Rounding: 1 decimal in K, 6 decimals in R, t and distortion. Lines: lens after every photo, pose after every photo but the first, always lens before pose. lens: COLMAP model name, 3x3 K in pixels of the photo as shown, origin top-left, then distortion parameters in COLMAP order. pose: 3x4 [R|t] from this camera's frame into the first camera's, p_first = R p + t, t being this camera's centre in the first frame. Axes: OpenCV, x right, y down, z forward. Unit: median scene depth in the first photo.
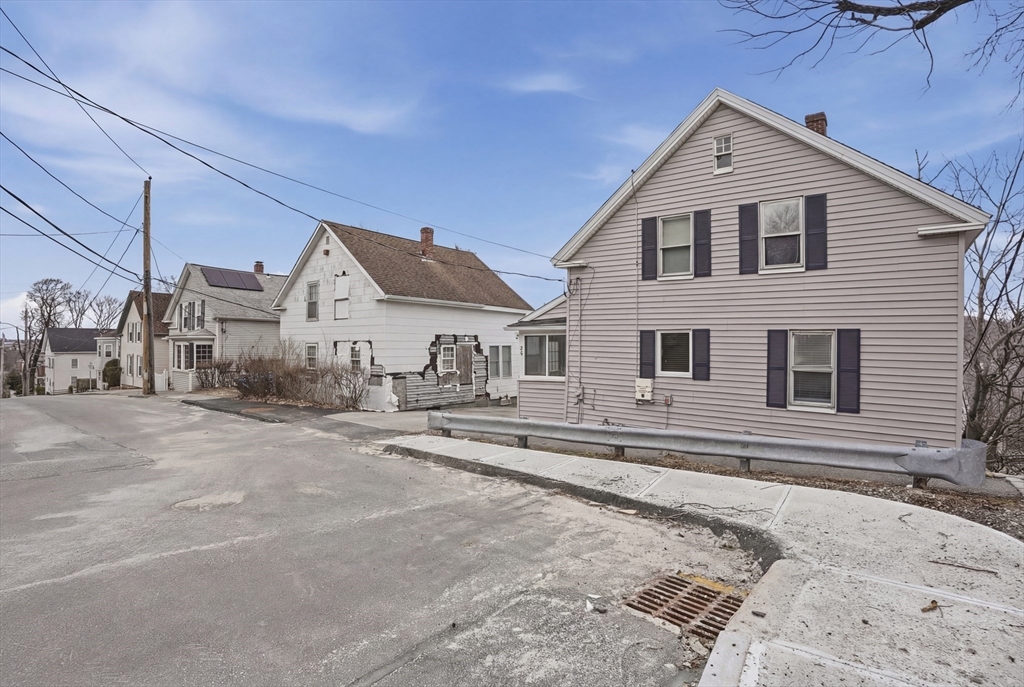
lens RADIAL K [[517.2, 0, 512.0], [0, 517.2, 343.5], [0, 0, 1]] dist [-0.071365, 0.000408]
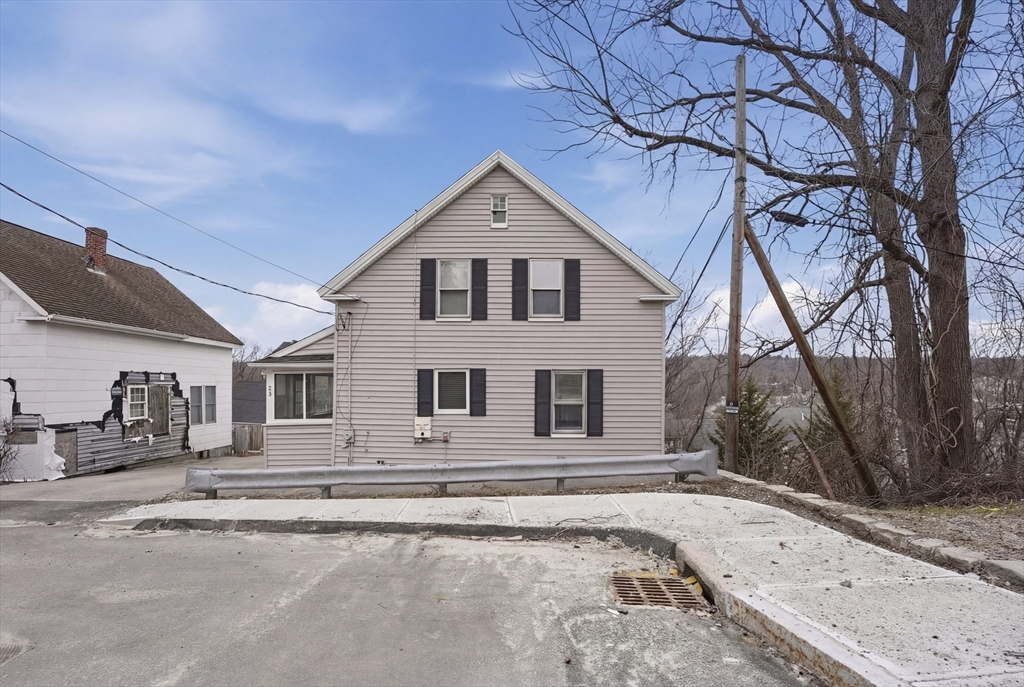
lens RADIAL K [[533.8, 0, 511.4], [0, 533.8, 375.6], [0, 0, 1]] dist [-0.067856, 0.000894]
pose [[0.772724, 0.004302, 0.634728, -0.272387], [0.004717, 0.999910, -0.012521, 0.001307], [-0.634725, 0.012669, 0.772634, 0.081298]]
